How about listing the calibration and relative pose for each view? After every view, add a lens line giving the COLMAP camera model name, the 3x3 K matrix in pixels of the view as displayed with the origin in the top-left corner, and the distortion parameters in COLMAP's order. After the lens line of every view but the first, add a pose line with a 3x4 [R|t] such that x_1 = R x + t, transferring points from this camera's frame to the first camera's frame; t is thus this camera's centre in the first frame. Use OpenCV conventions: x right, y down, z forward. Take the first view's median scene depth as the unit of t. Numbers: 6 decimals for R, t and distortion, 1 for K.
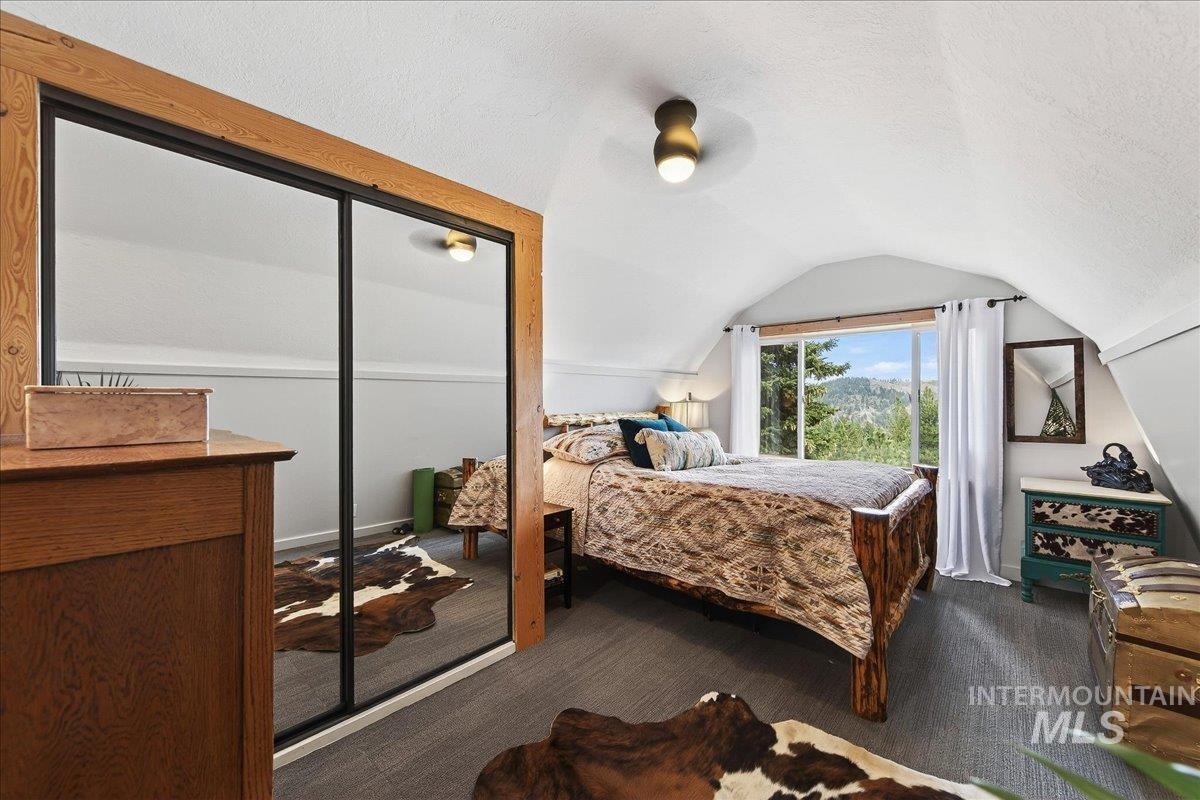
lens RADIAL K [[481.7, 0, 604.4], [0, 481.7, 403.4], [0, 0, 1]] dist [0.002454, -0.000044]
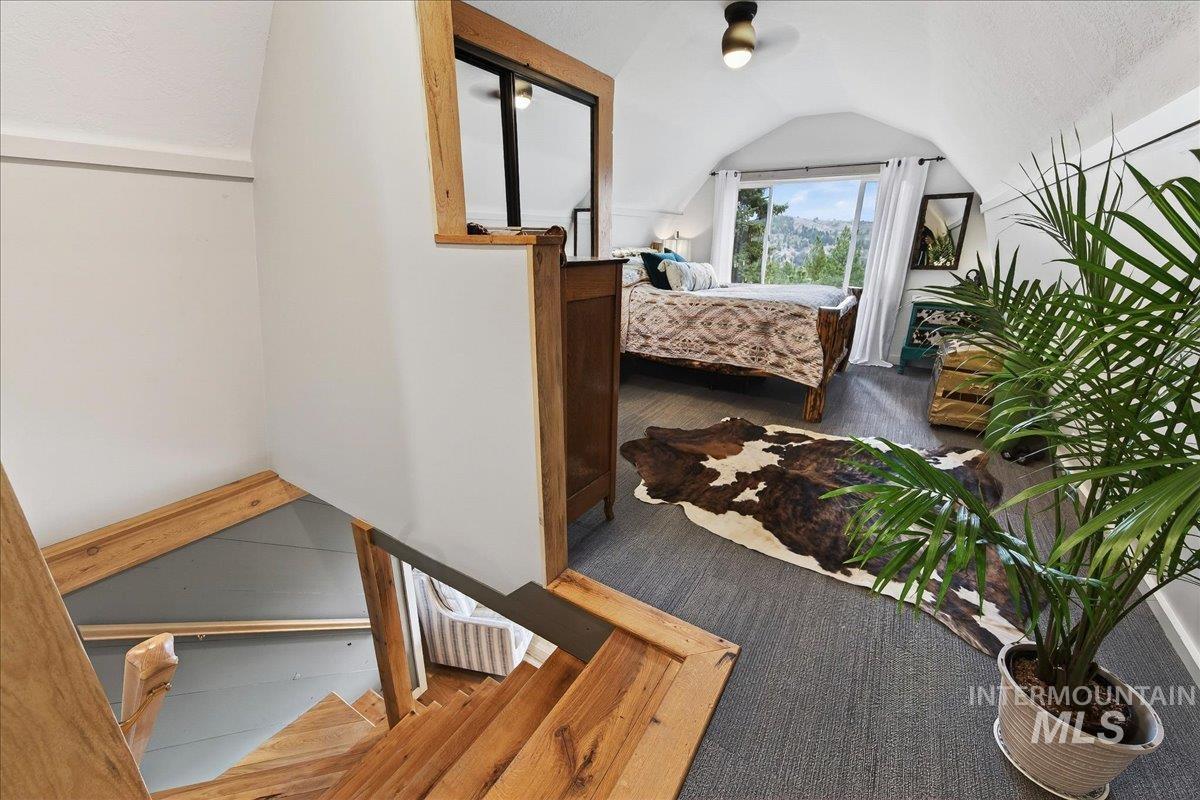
lens RADIAL K [[481.7, 0, 604.4], [0, 481.7, 403.4], [0, 0, 1]] dist [0.002454, -0.000044]
pose [[0.988684, -0.040785, 0.144364, -0.359726], [-0.007370, 0.947964, 0.318293, 0.008252], [-0.149833, -0.315755, 0.936936, -0.417556]]
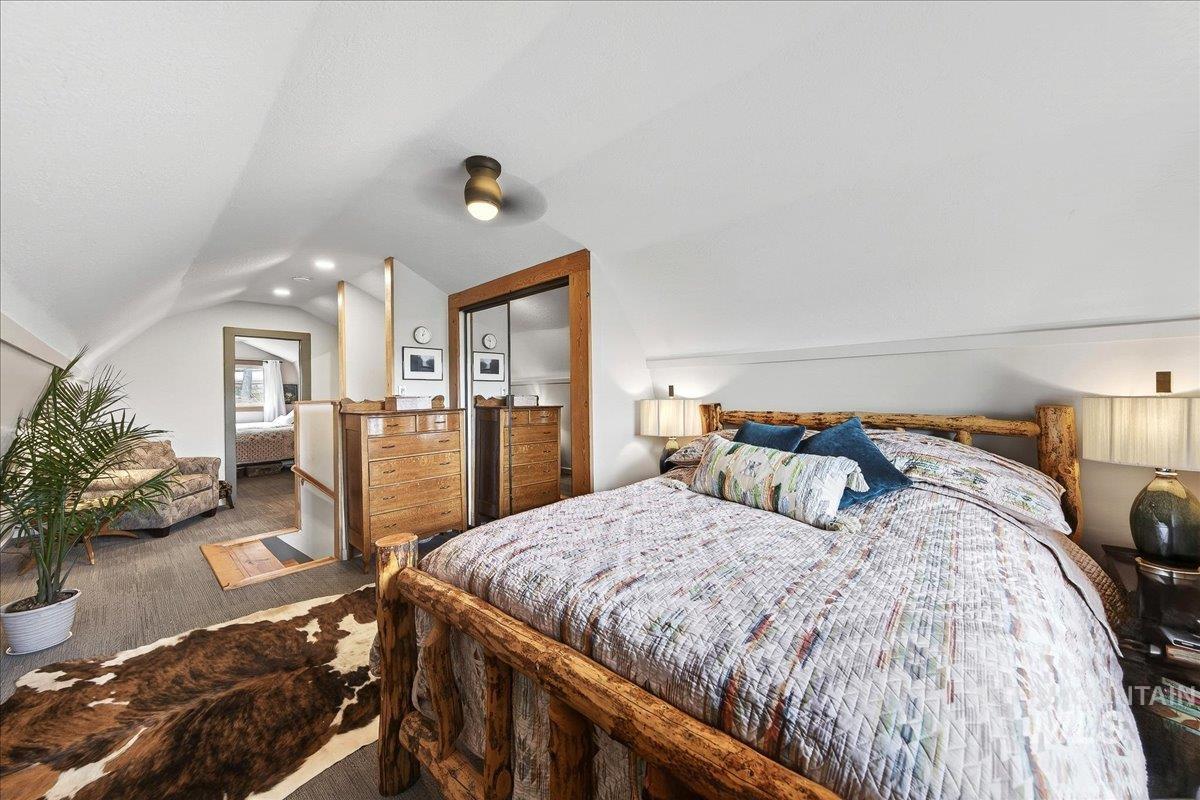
lens RADIAL K [[440.1, 0, 596.5], [0, 440.1, 386.4], [0, 0, 1]] dist [-0.000309, -0.000094]
pose [[-0.046382, -0.000561, -0.998924, 0.967109], [0.012347, 0.999923, -0.001134, -0.029888], [0.998847, -0.012386, -0.046371, 1.034994]]
